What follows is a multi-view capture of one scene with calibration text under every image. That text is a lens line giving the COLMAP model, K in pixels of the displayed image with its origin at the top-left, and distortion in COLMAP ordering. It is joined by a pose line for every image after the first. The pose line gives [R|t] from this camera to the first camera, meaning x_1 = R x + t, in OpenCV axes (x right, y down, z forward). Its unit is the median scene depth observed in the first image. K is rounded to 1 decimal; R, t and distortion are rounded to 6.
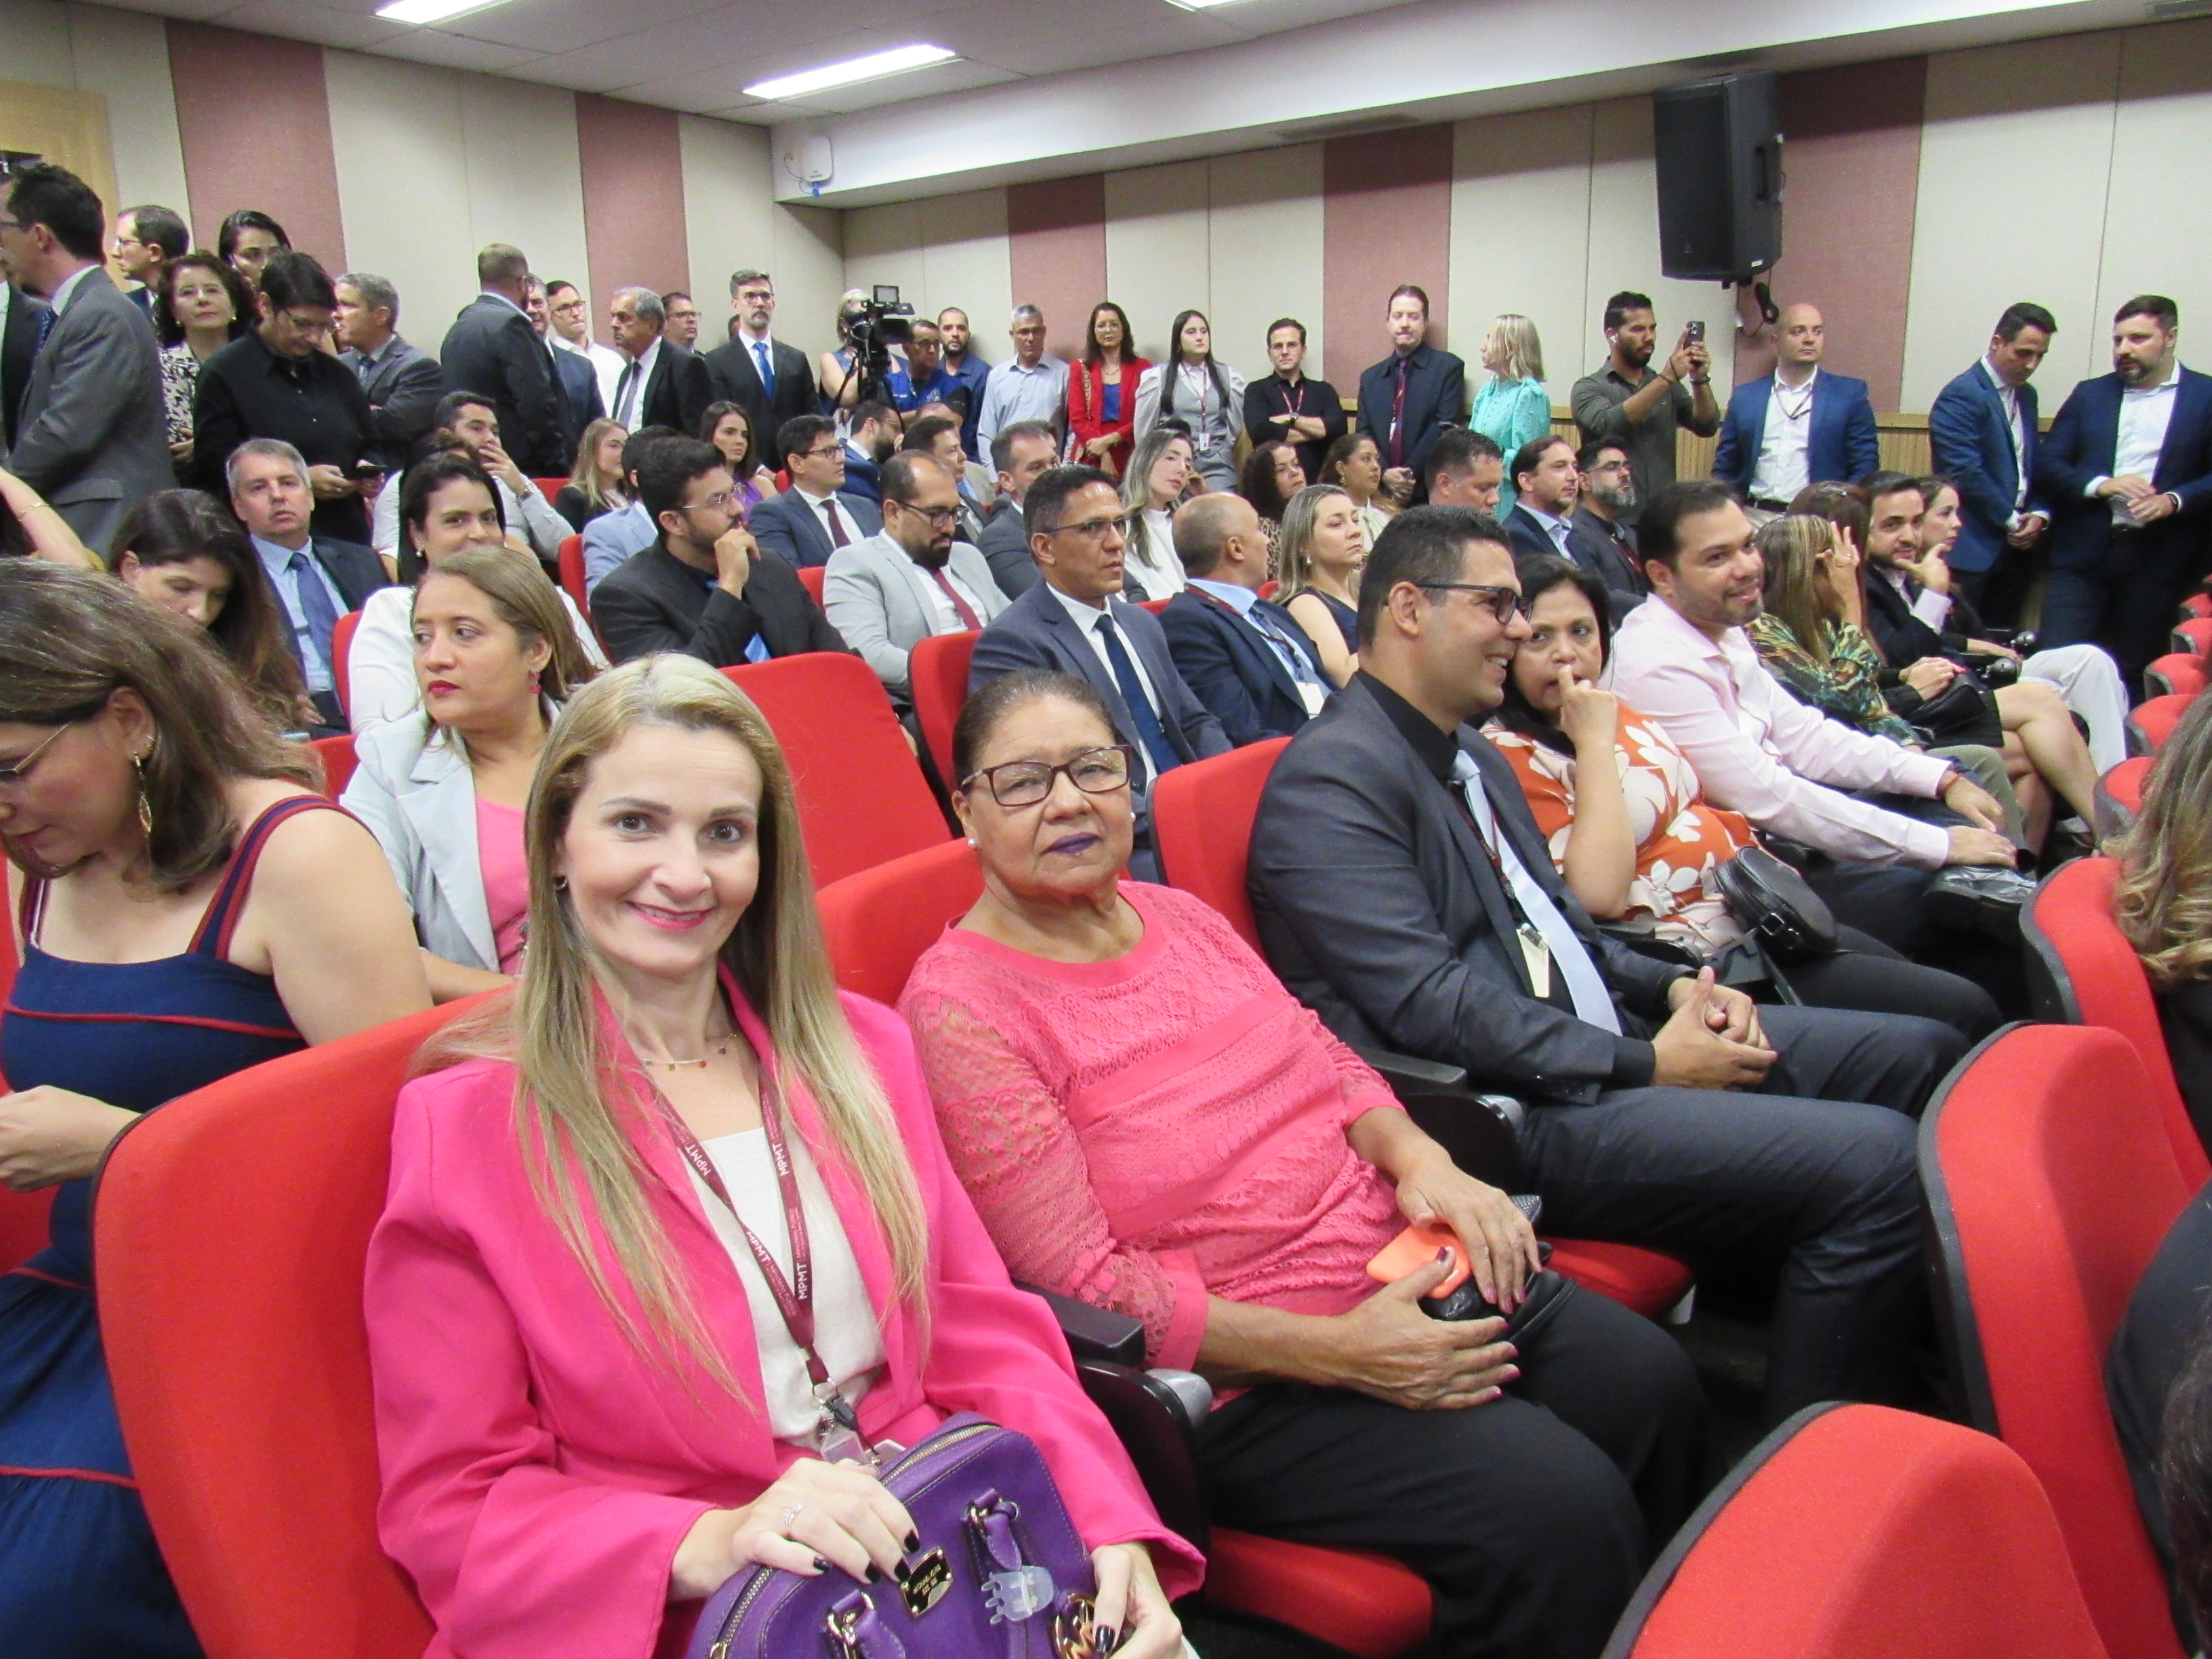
lens RADIAL K [[1606.4, 0, 1107.9], [0, 1606.4, 816.8], [0, 0, 1]] dist [-0.017033, 0.001245]
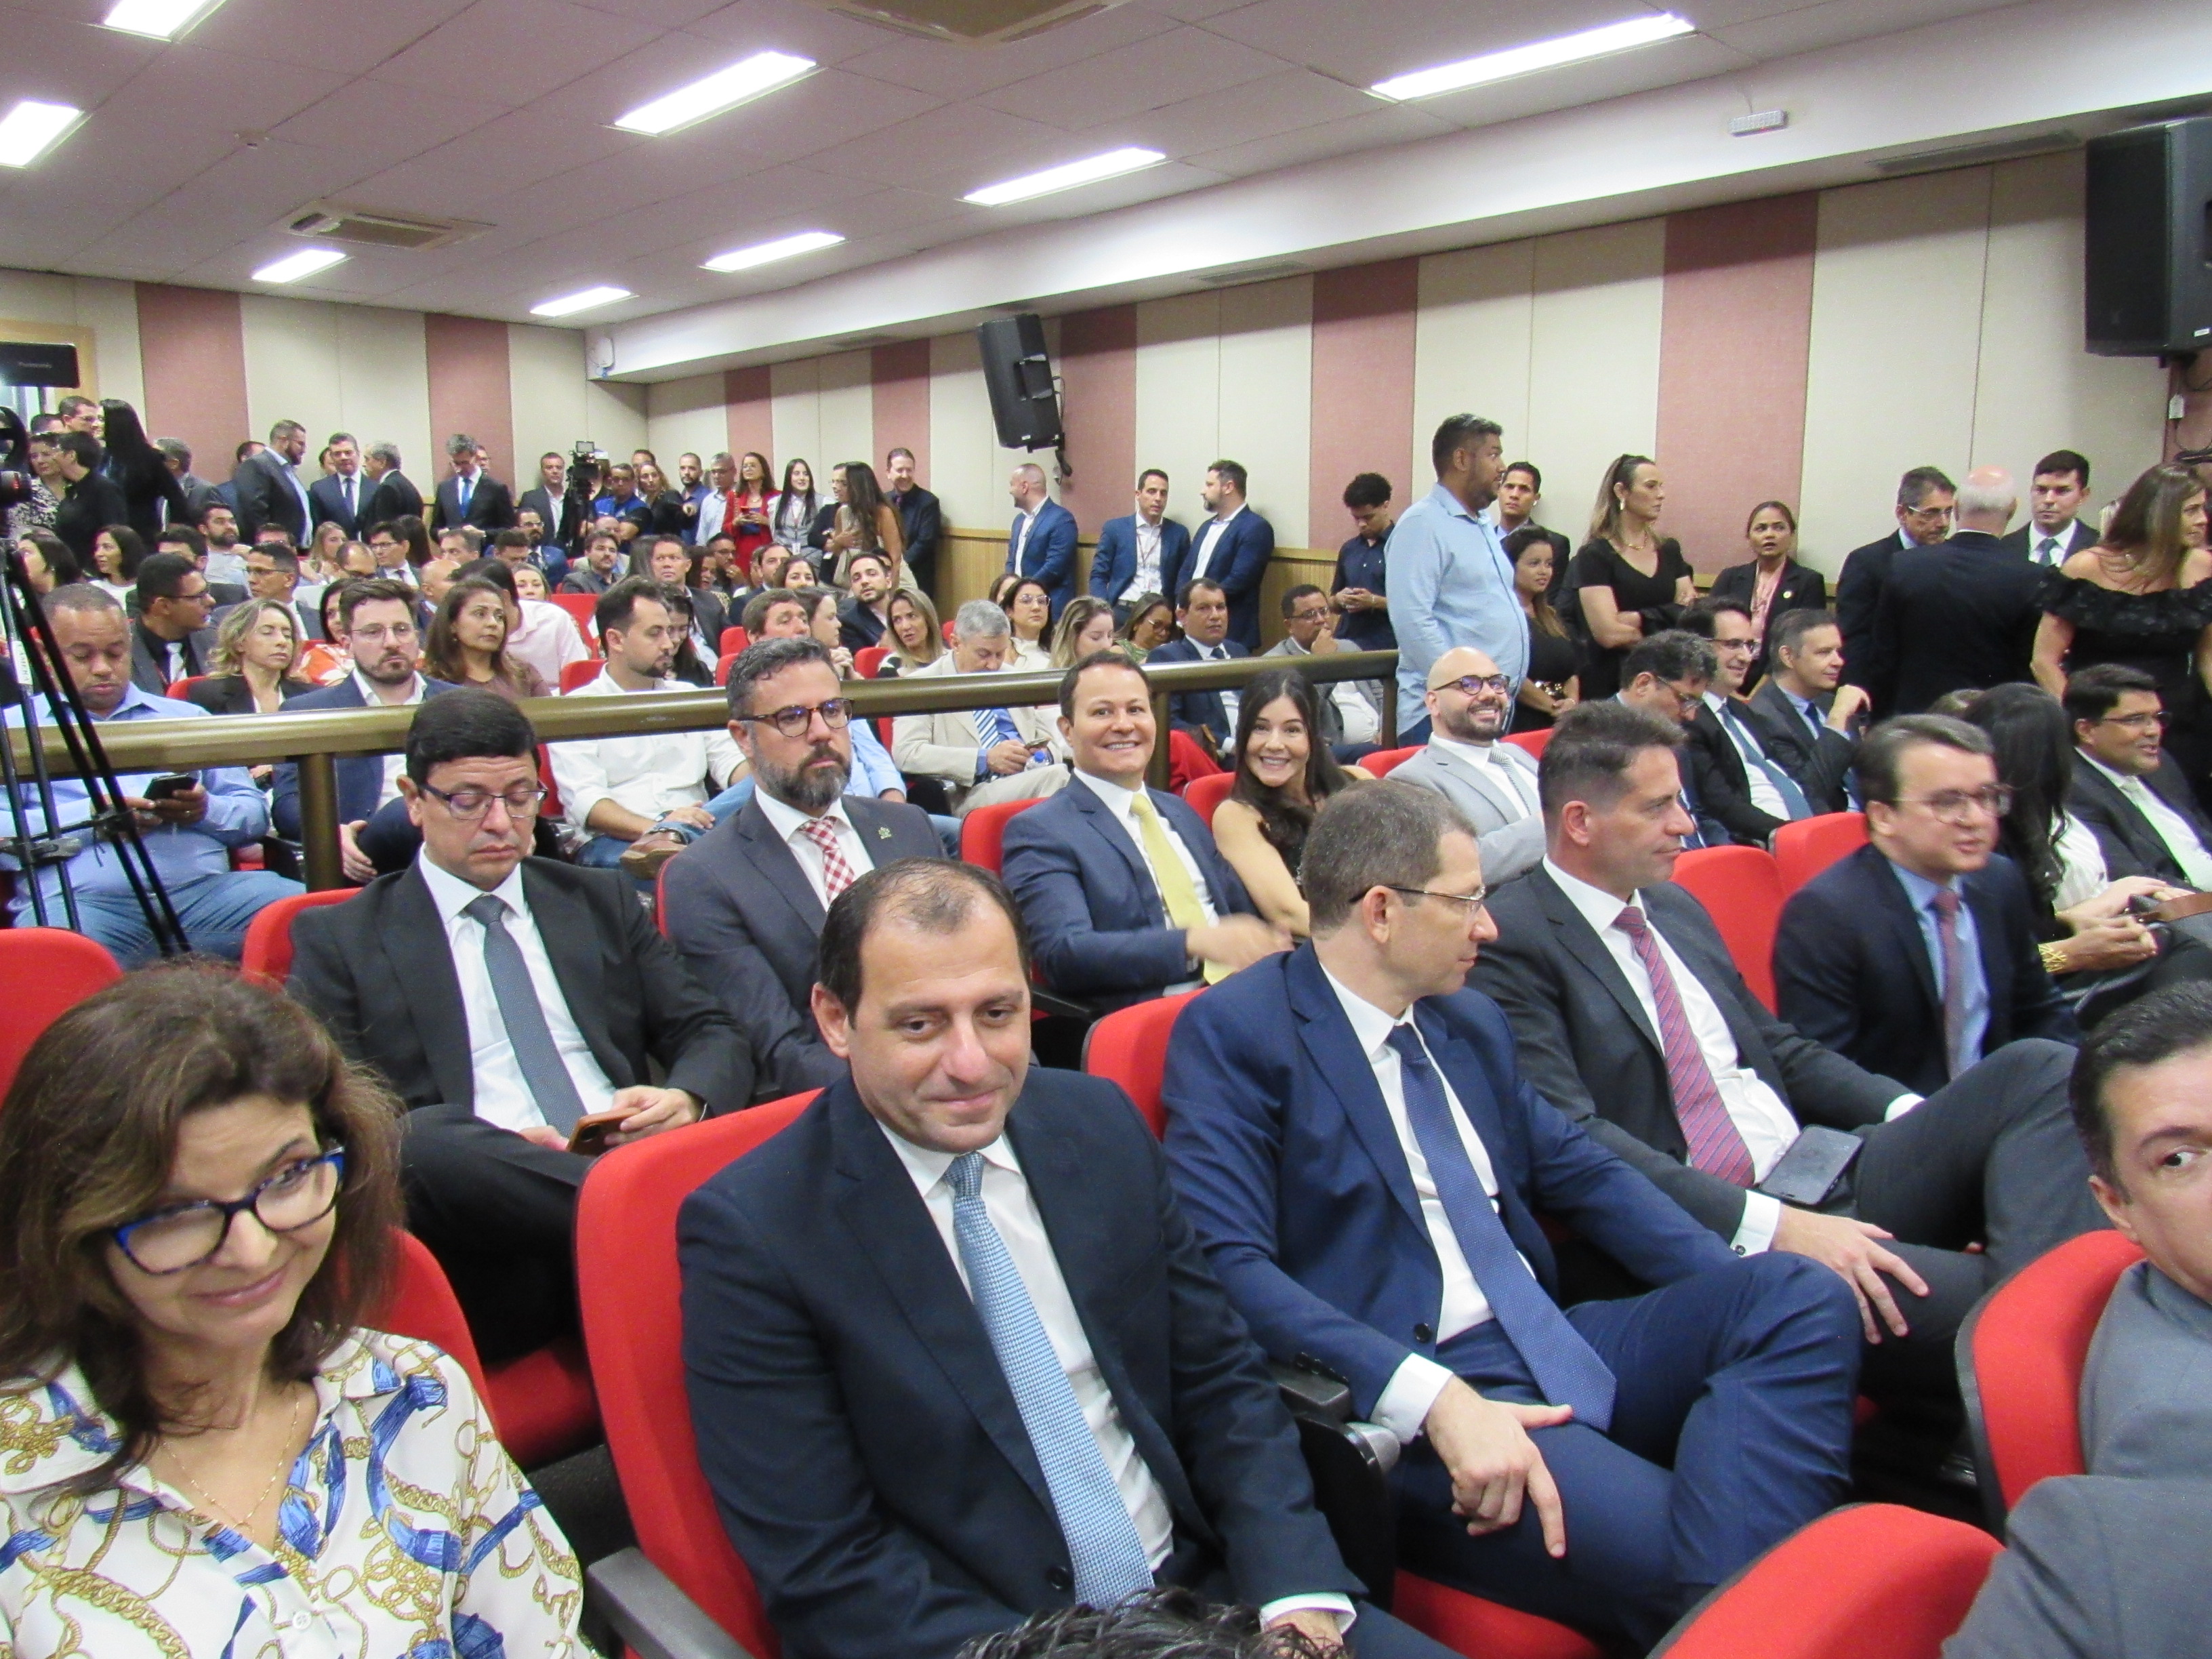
lens RADIAL K [[1606.4, 0, 1087.2], [0, 1606.4, 846.6], [0, 0, 1]] dist [-0.017033, 0.001245]
pose [[0.983025, 0.060557, -0.173187, 0.669691], [-0.070564, 0.996140, -0.052211, 0.107422], [0.169356, 0.063546, 0.983504, -0.424957]]
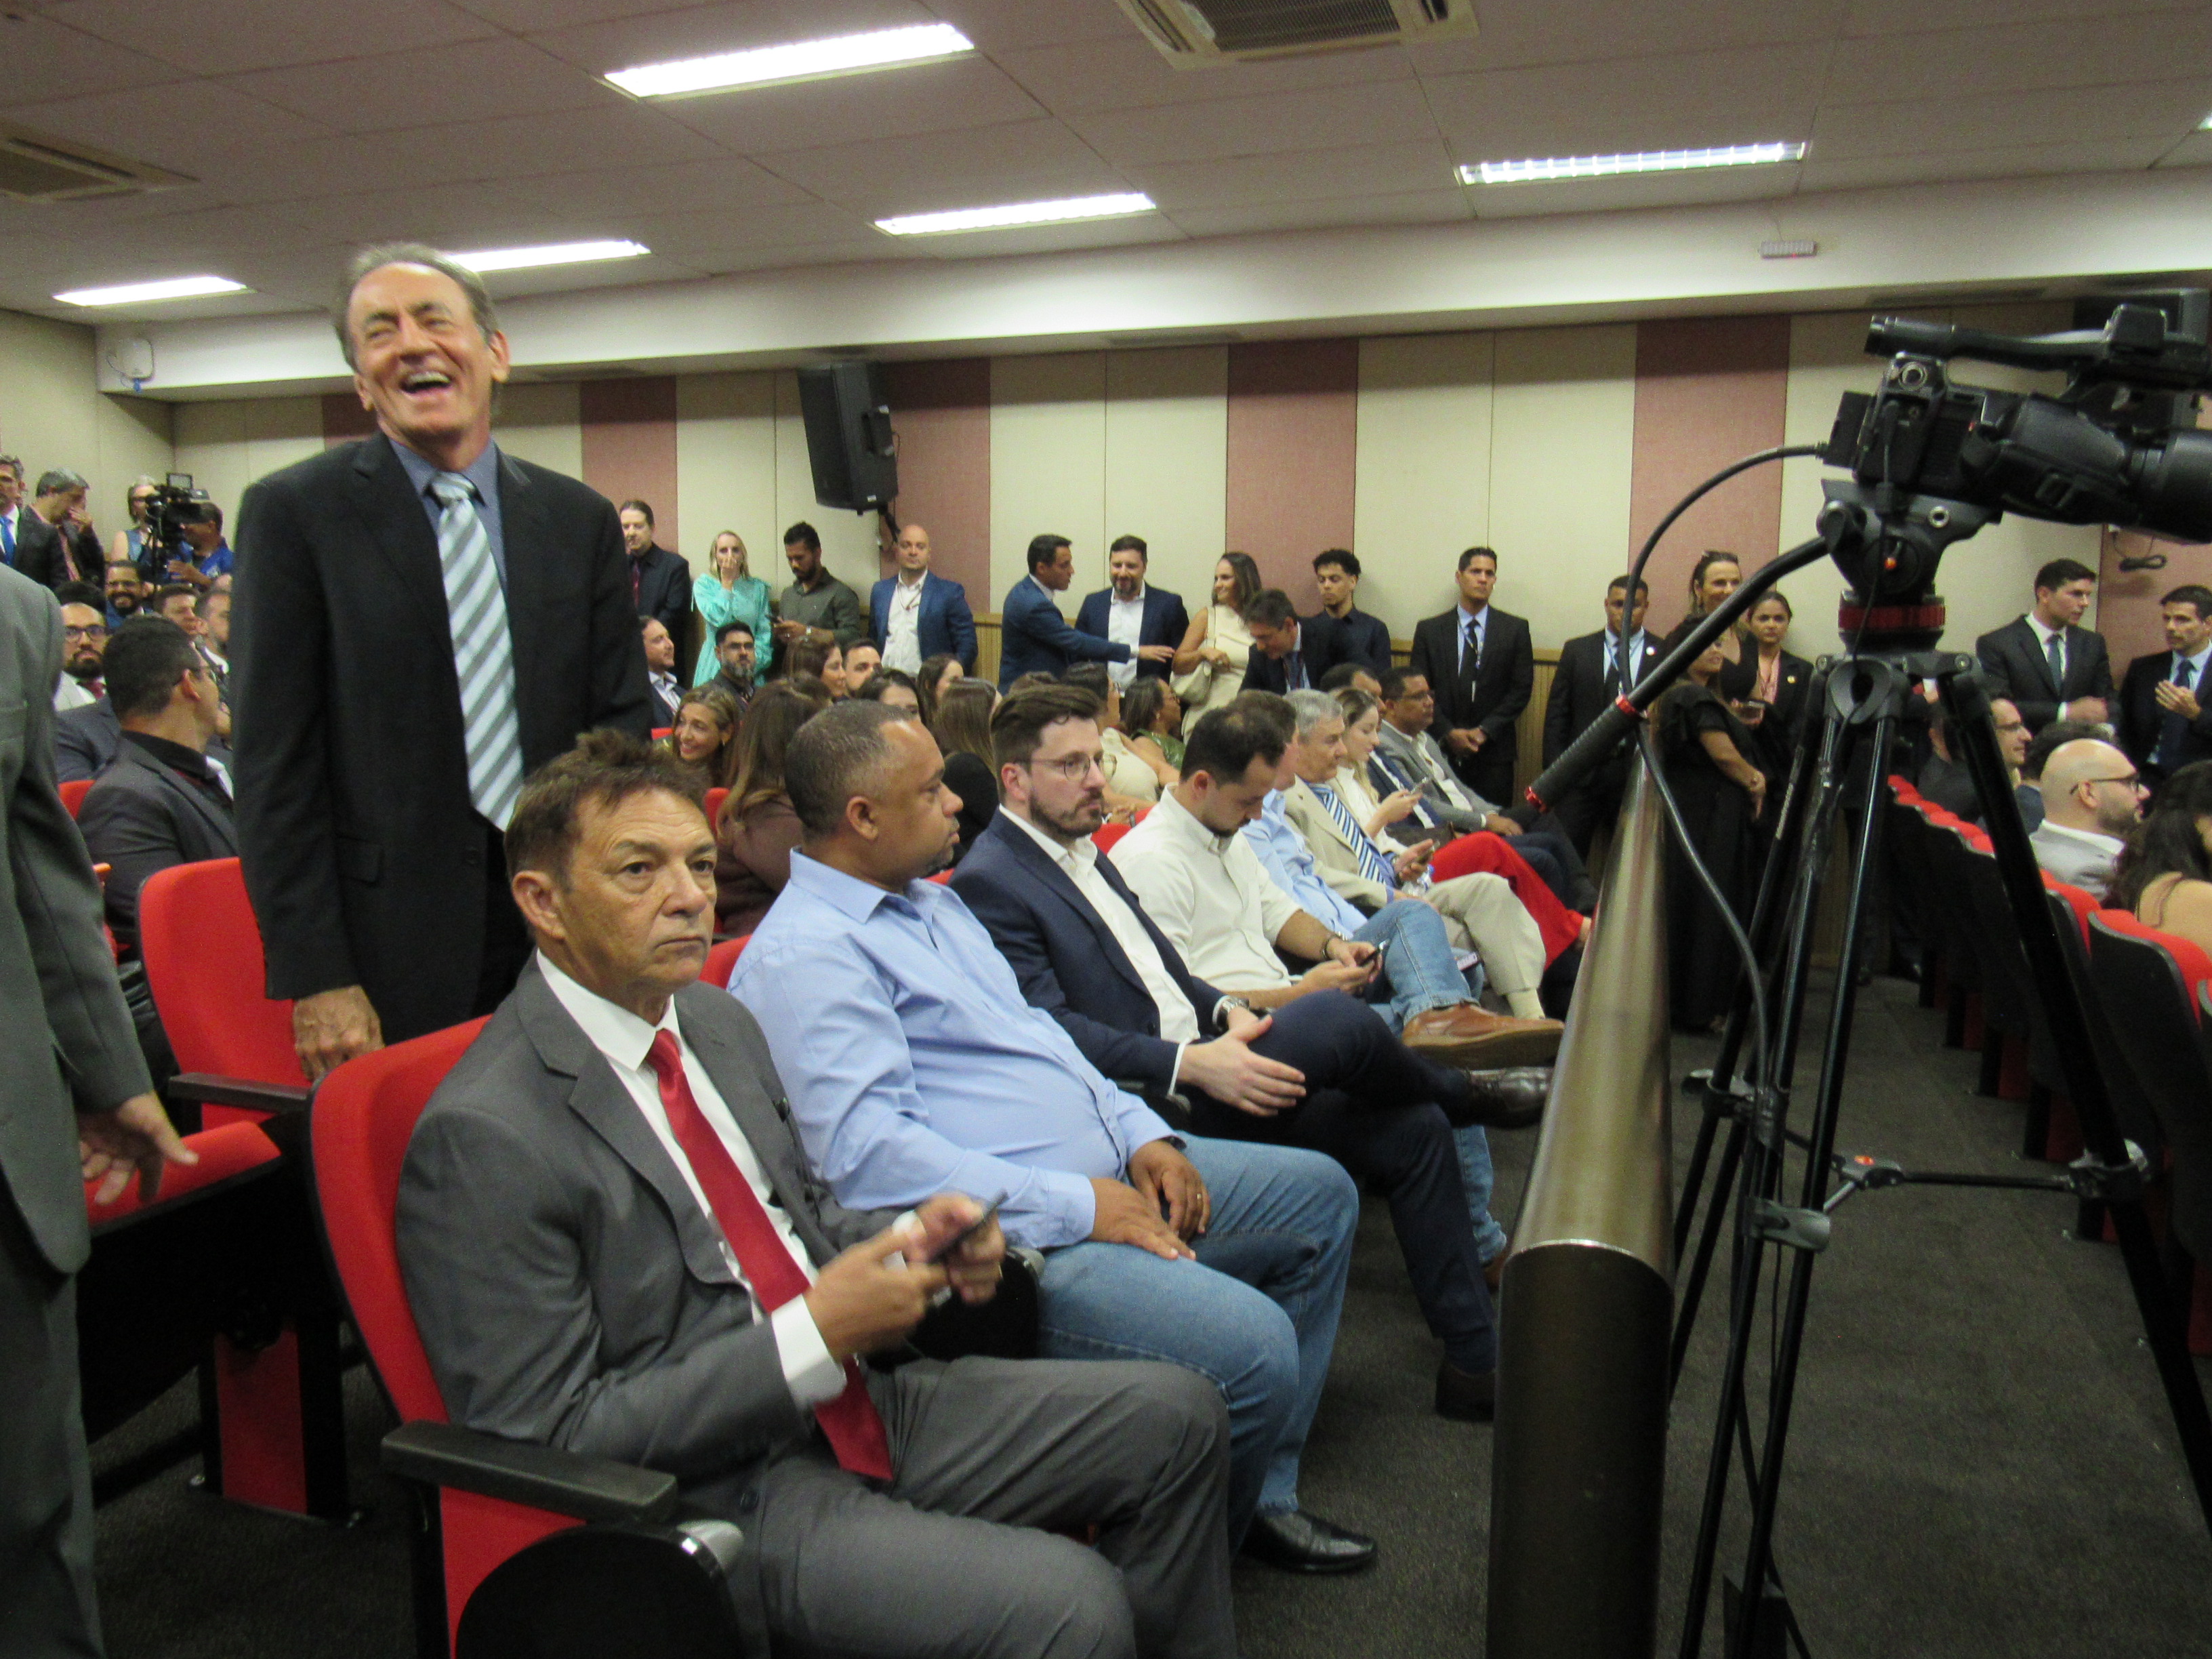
lens RADIAL K [[1606.4, 0, 1105.5], [0, 1606.4, 842.1], [0, 0, 1]] dist [-0.017033, 0.001245]
pose [[0.957531, 0.000279, 0.288330, 0.182016], [0.030703, 0.994215, -0.102924, 0.077400], [-0.286690, 0.107405, 0.951984, -0.277443]]
